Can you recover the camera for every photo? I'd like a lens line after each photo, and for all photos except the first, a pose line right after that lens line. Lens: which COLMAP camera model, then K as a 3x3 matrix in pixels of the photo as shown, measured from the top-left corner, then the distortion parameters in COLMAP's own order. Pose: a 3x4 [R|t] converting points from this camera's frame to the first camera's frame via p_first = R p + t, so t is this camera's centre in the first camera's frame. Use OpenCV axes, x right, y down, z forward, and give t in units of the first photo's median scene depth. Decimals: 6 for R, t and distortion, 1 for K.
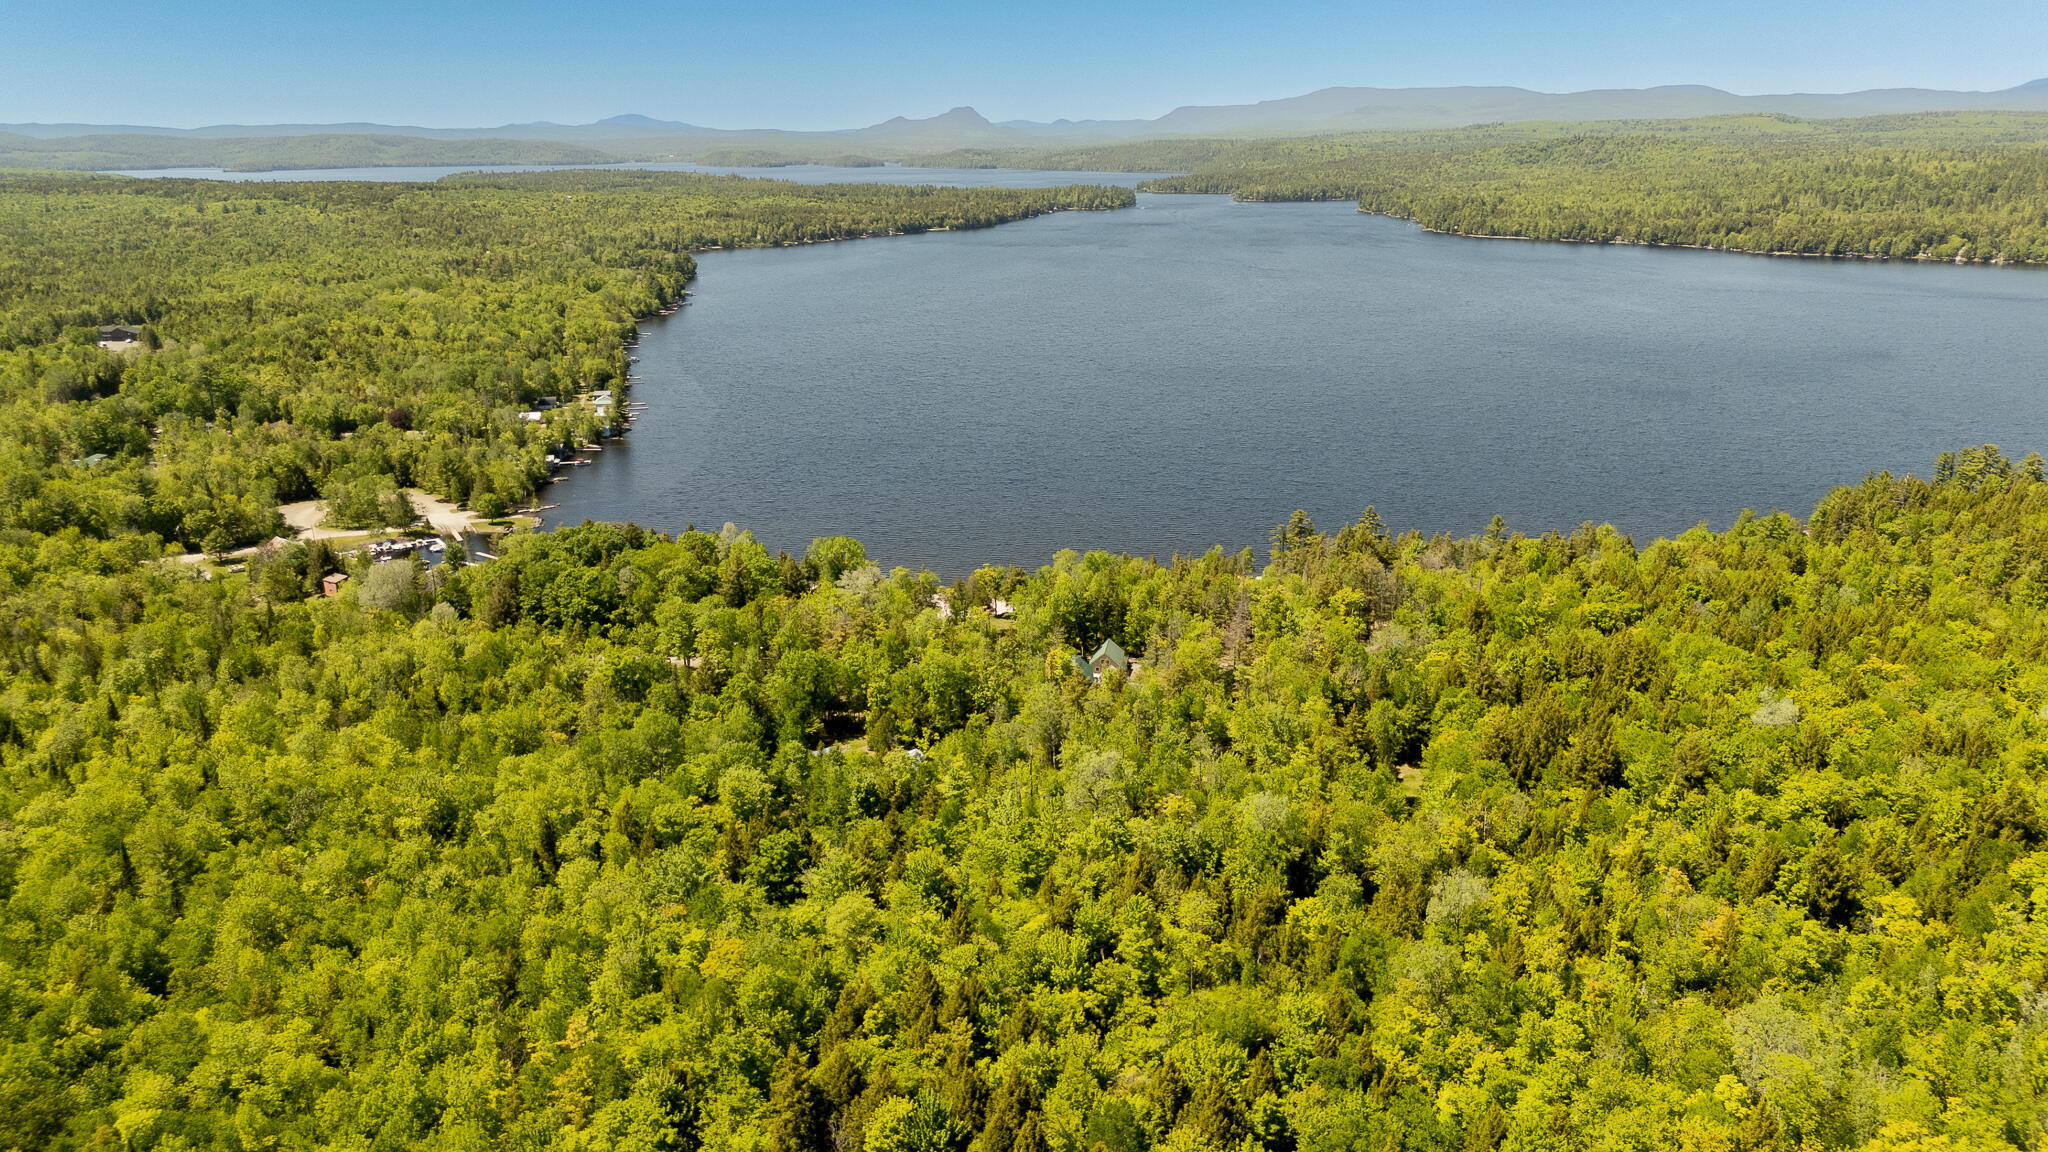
lens RADIAL K [[1509.8, 0, 1031.0], [0, 1509.8, 572.4], [0, 0, 1]] dist [0.076397, -0.073341]
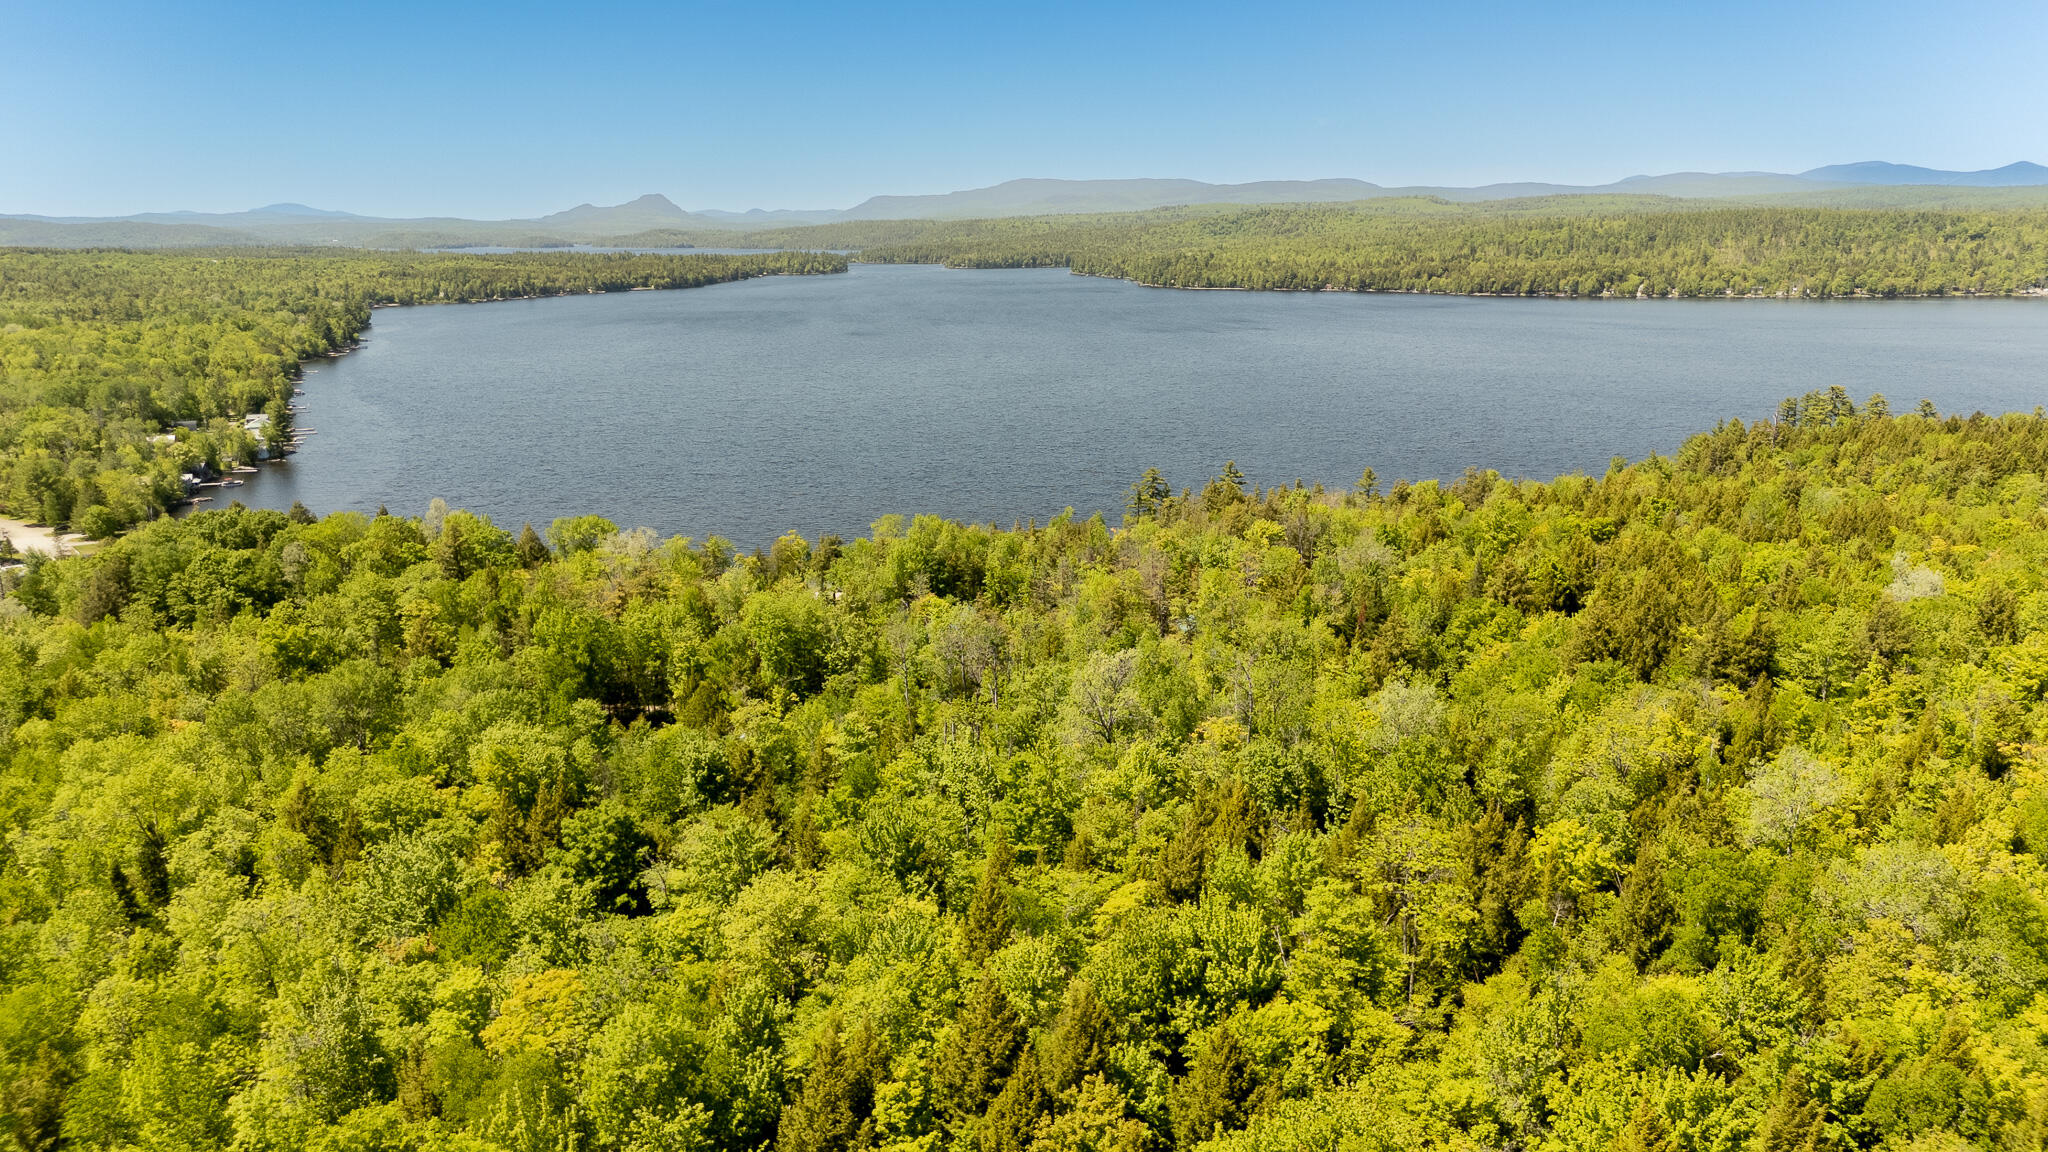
lens RADIAL K [[1509.8, 0, 1031.0], [0, 1509.8, 572.4], [0, 0, 1]] dist [0.076397, -0.073341]
pose [[0.981124, -0.046214, 0.187777, -0.071696], [0.056734, 0.997084, -0.051037, 0.080649], [-0.184871, 0.060727, 0.980885, 0.267491]]
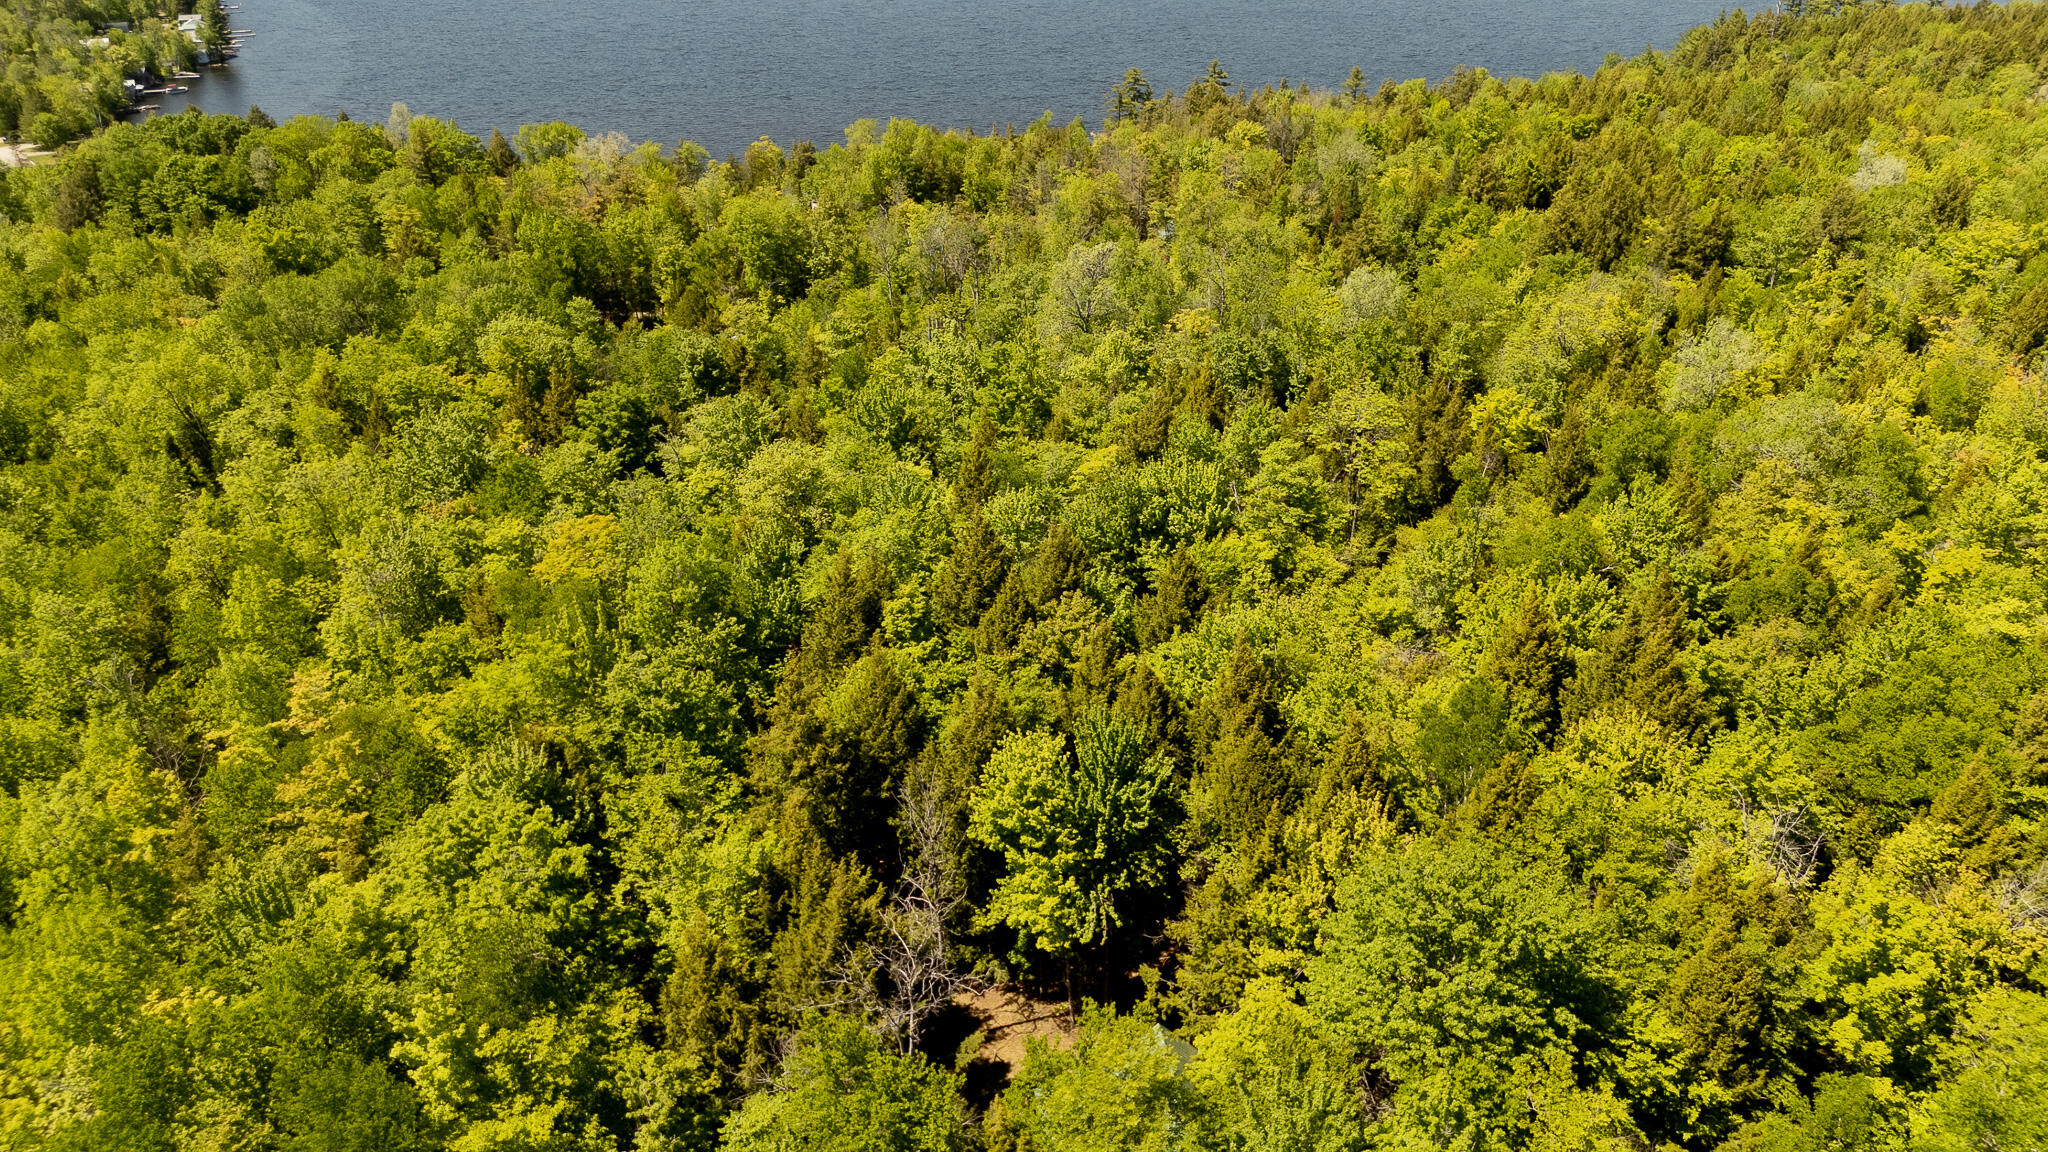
lens RADIAL K [[1509.8, 0, 1031.0], [0, 1509.8, 572.4], [0, 0, 1]] dist [0.076397, -0.073341]
pose [[0.977982, -0.100595, 0.182845, -0.077746], [0.064553, 0.979006, 0.193340, 0.090001], [-0.198456, -0.177280, 0.963944, 0.241383]]
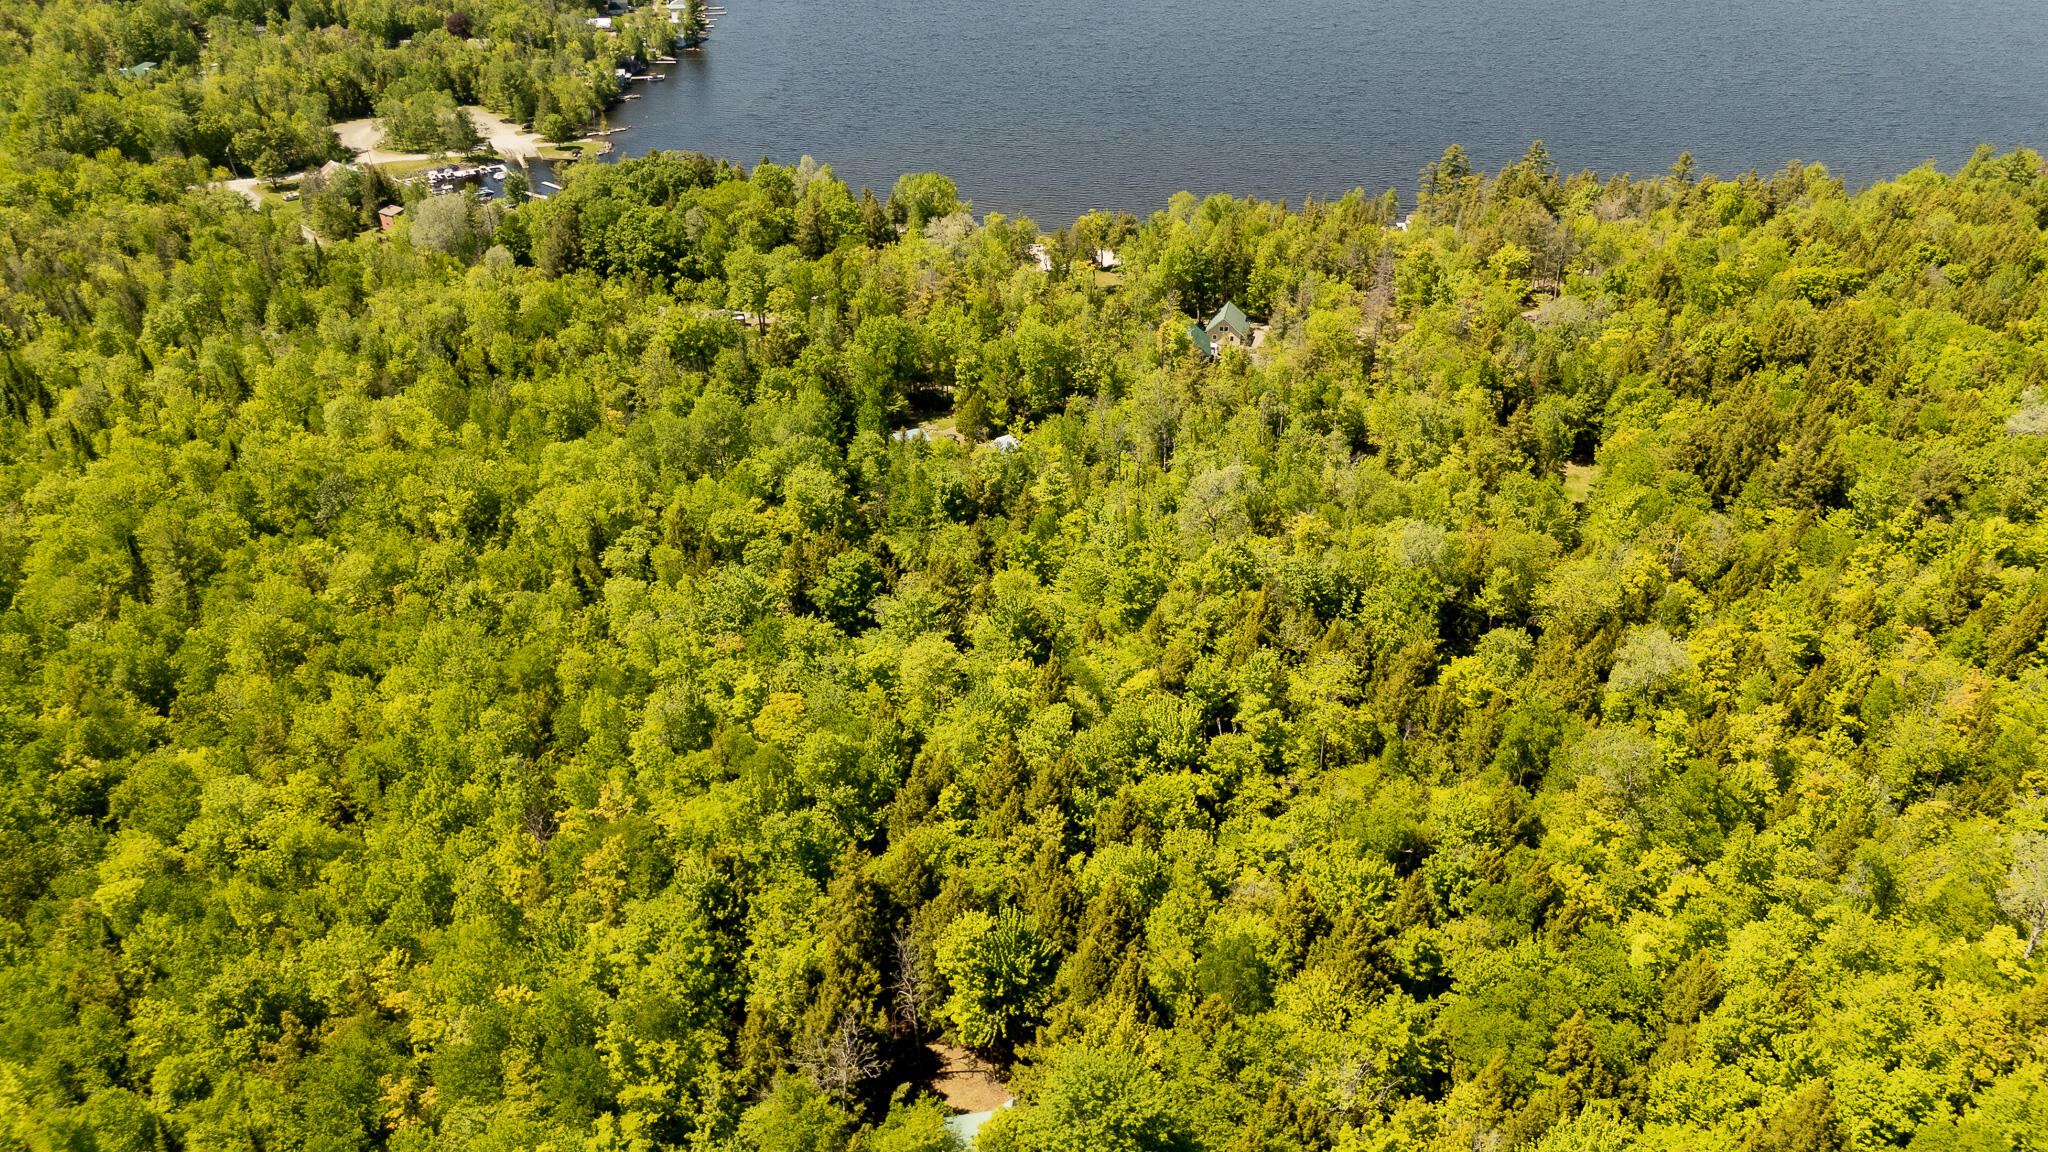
lens RADIAL K [[1509.8, 0, 1031.0], [0, 1509.8, 572.4], [0, 0, 1]] dist [0.076397, -0.073341]
pose [[0.997557, 0.027996, -0.064000, -0.003475], [-0.011579, 0.969774, 0.243728, -0.019772], [0.068889, -0.242392, 0.967730, 0.105494]]
